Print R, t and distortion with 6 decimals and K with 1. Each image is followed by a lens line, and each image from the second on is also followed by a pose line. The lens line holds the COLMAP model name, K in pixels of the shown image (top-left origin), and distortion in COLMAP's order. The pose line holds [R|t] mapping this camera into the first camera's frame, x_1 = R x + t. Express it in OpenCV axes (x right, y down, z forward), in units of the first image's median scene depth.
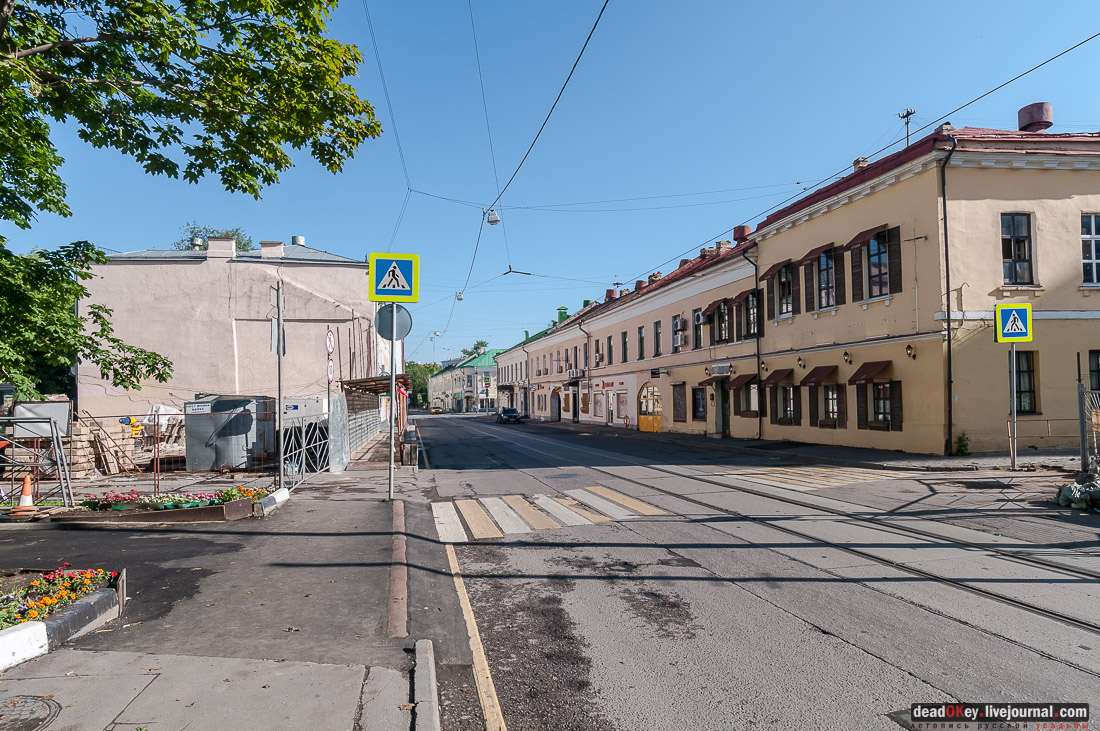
lens RADIAL K [[674.0, 0, 550.0], [0, 674.0, 365.5], [0, 0, 1]] dist [-0.001682, -0.001399]
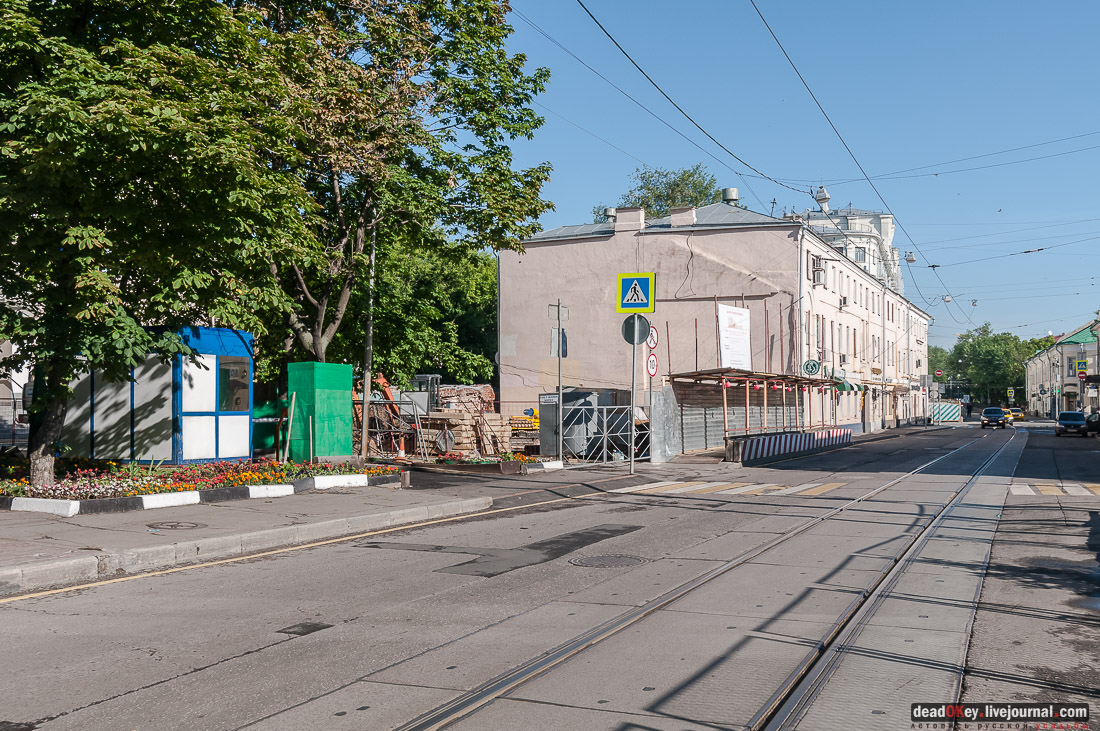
lens RADIAL K [[1133.8, 0, 550.0], [0, 1133.8, 365.5], [0, 0, 1]] dist [0.009678, 0.003704]
pose [[0.810195, -0.001077, -0.586159, 0.302855], [0.015283, 0.999697, 0.019287, -0.014849], [0.585961, -0.024584, 0.809966, -0.269665]]
